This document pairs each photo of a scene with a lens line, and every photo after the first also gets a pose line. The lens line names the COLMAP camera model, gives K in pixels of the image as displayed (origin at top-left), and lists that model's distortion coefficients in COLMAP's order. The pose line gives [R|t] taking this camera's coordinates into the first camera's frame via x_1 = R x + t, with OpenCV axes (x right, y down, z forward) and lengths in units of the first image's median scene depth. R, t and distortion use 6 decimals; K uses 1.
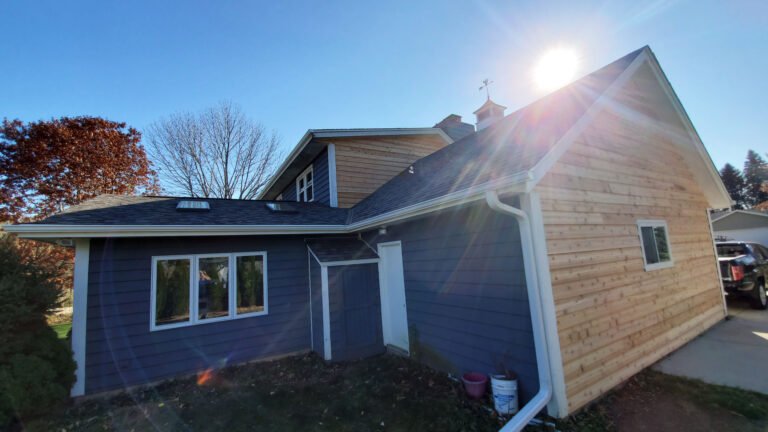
lens RADIAL K [[302.7, 0, 386.5], [0, 302.7, 217.9], [0, 0, 1]] dist [0.002310, -0.000115]
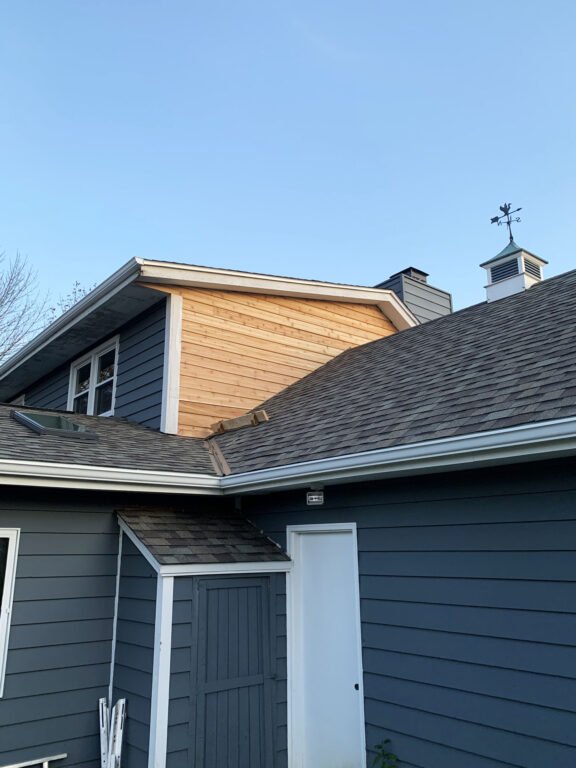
lens RADIAL K [[616.3, 0, 293.4], [0, 616.3, 372.2], [0, 0, 1]] dist [0.027454, -0.012348]
pose [[0.988499, 0.095910, 0.116925, -0.114148], [-0.076263, 0.983798, -0.162250, 0.009505], [-0.130592, 0.151467, 0.979798, 0.085964]]
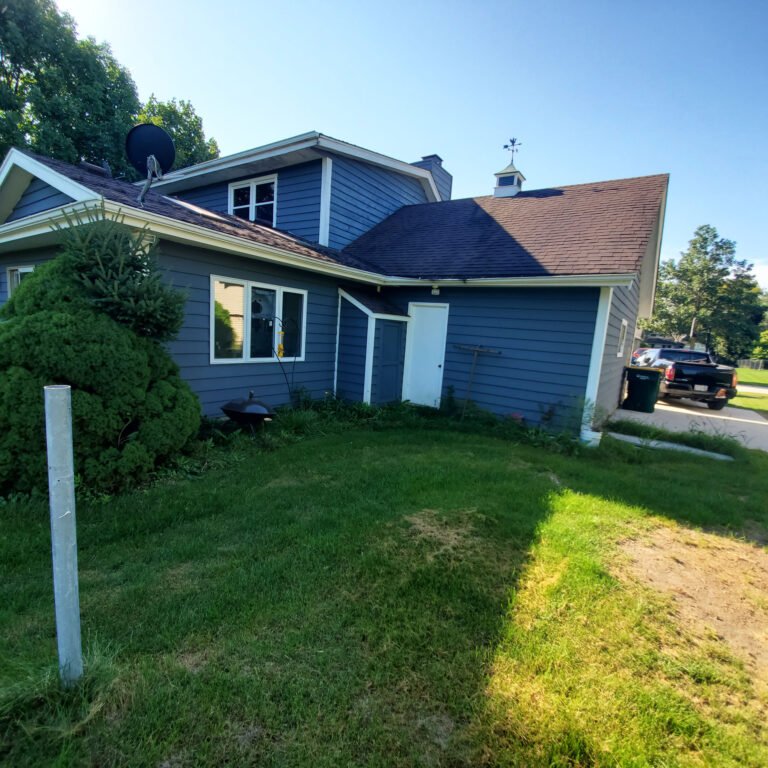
lens RADIAL K [[399.7, 0, 382.6], [0, 399.7, 386.5], [0, 0, 1]] dist [-0.000811, -0.000216]
pose [[0.900555, 0.073750, 0.428441, -0.497310], [-0.190519, 0.952783, 0.236449, 0.045165], [-0.390773, -0.294561, 0.872084, -0.117352]]
